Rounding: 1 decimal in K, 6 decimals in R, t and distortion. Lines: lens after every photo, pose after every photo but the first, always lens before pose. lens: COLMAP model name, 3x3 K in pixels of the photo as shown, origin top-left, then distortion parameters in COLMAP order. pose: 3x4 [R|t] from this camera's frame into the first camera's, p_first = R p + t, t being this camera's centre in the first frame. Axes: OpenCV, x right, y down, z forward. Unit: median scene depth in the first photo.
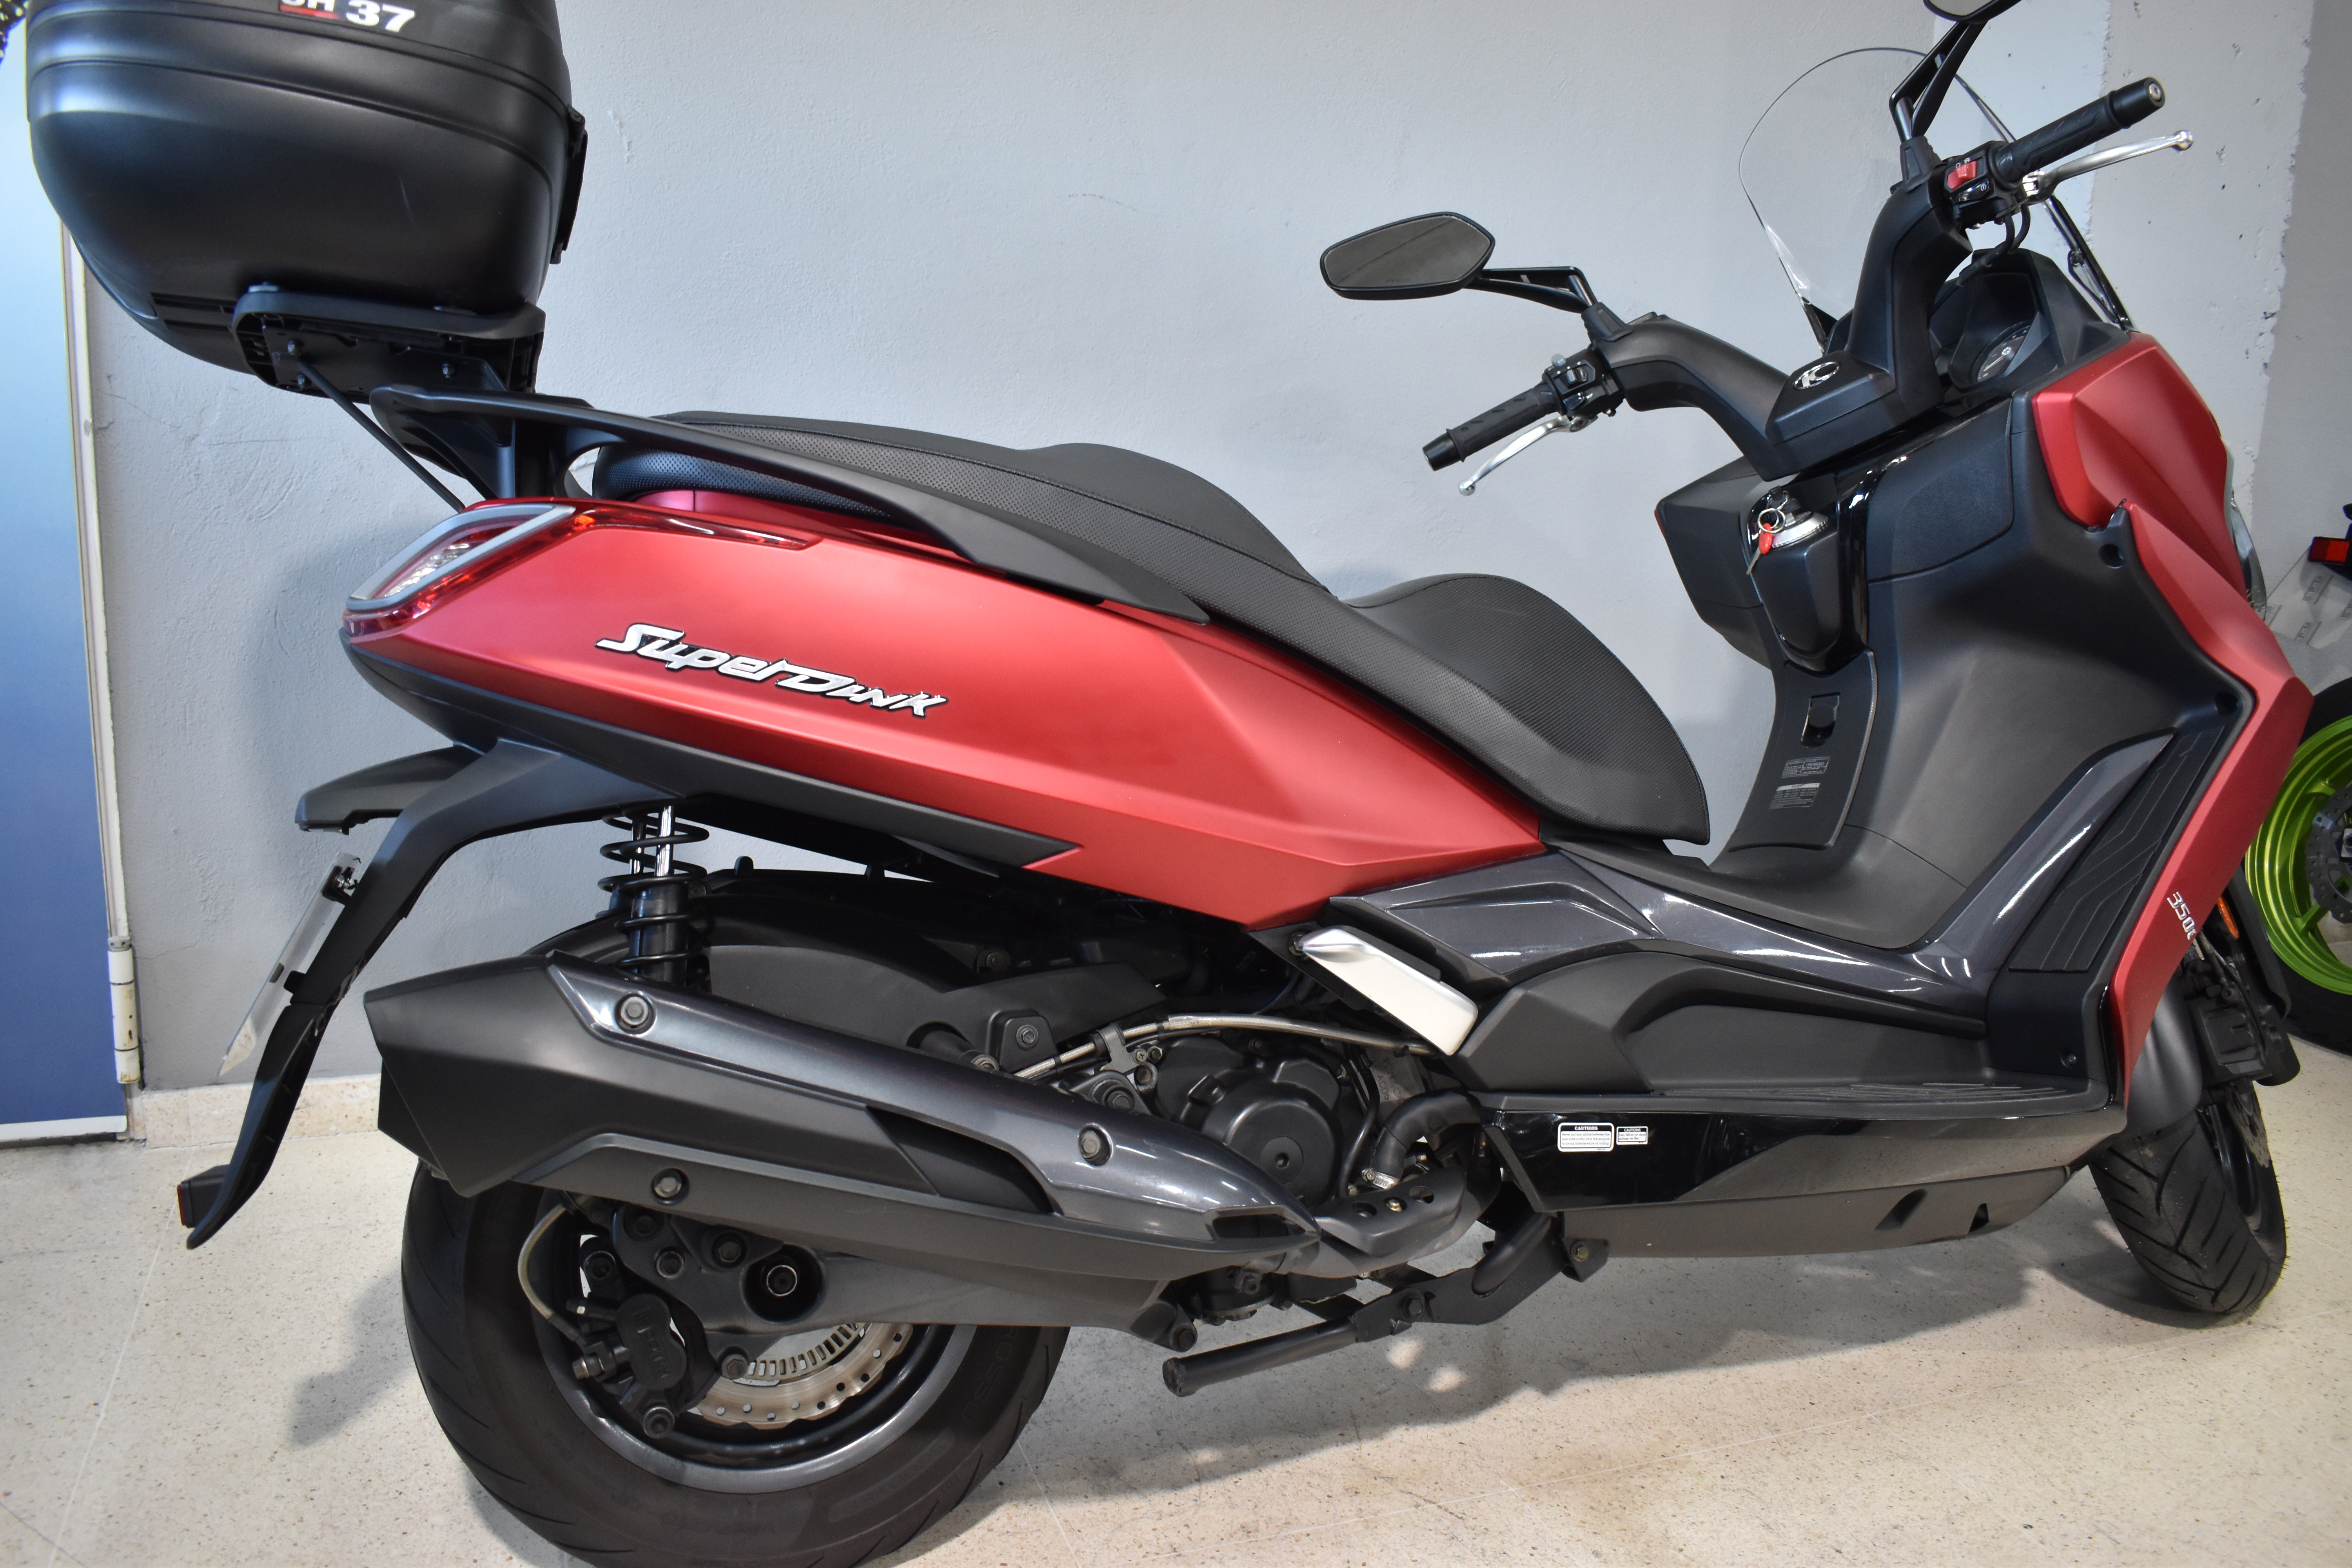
lens RADIAL K [[1840.6, 0, 1230.2], [0, 1840.6, 763.2], [0, 0, 1]] dist [-0.058205, -0.009766]
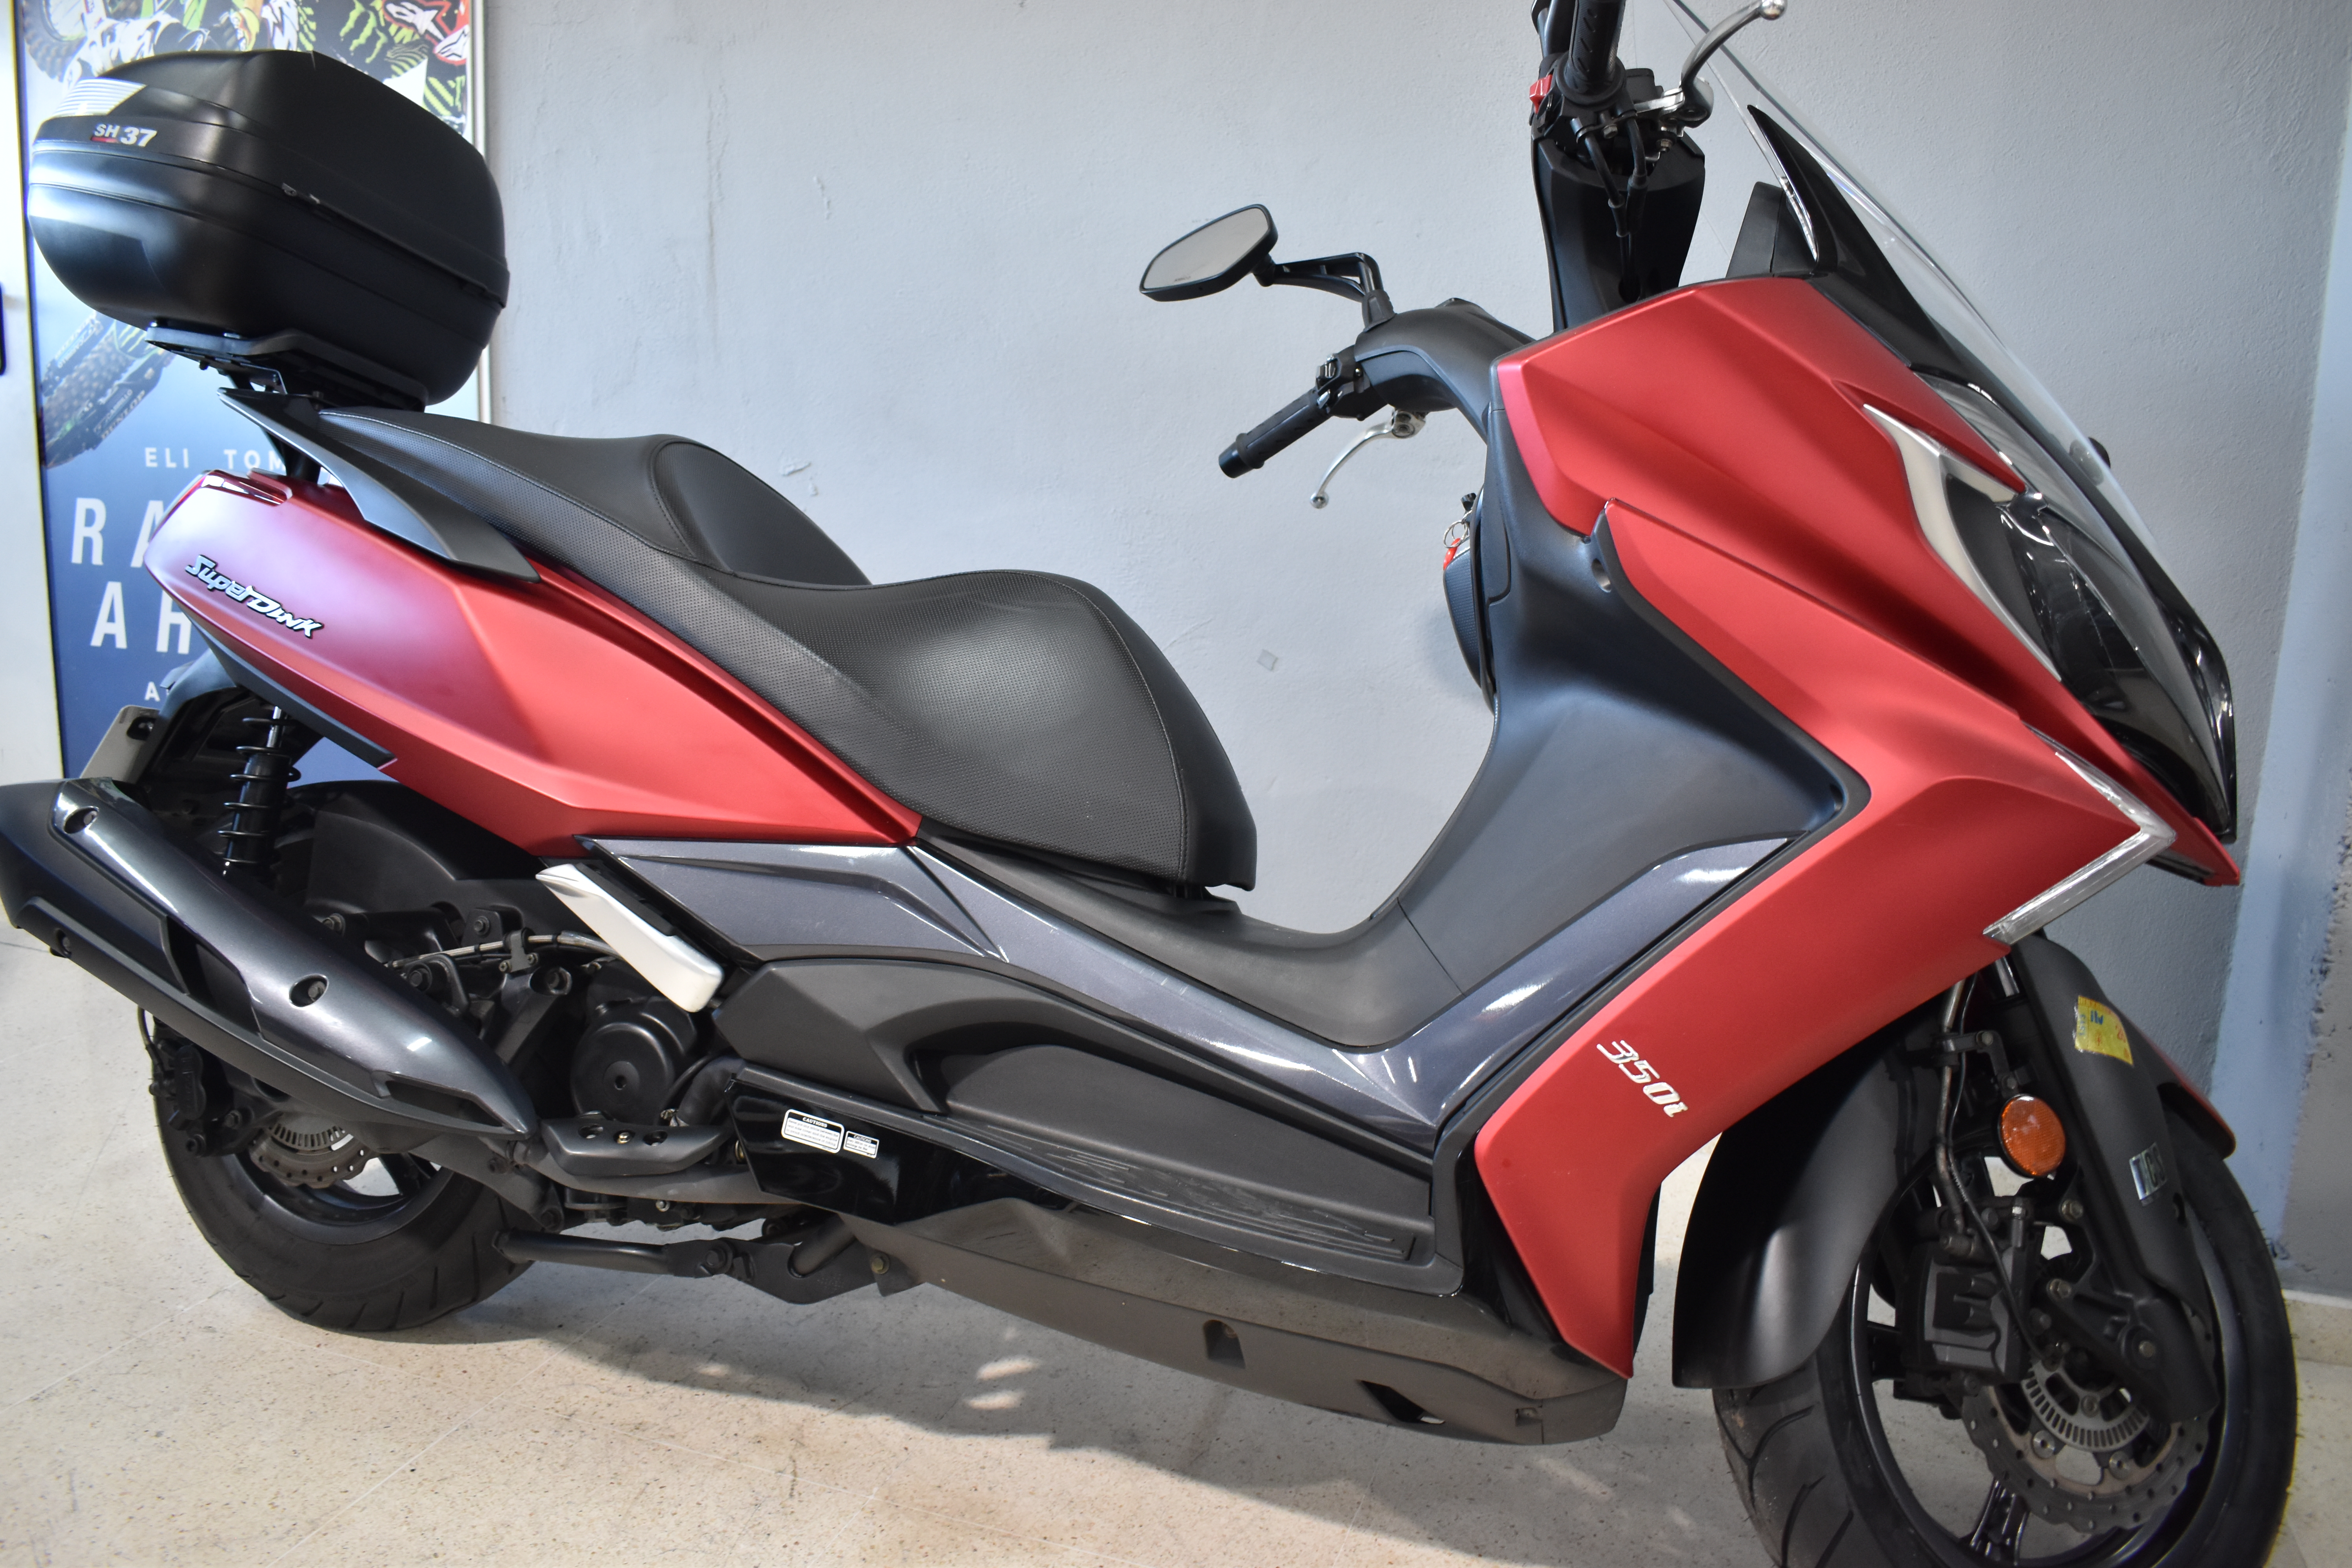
lens RADIAL K [[1840.6, 0, 1236.2], [0, 1840.6, 777.9], [0, 0, 1]] dist [-0.058205, -0.009766]
pose [[0.773062, 0.111826, -0.624396, 0.876556], [-0.131111, 0.991251, 0.015200, -0.025165], [0.620633, 0.070115, 0.780960, 0.331891]]
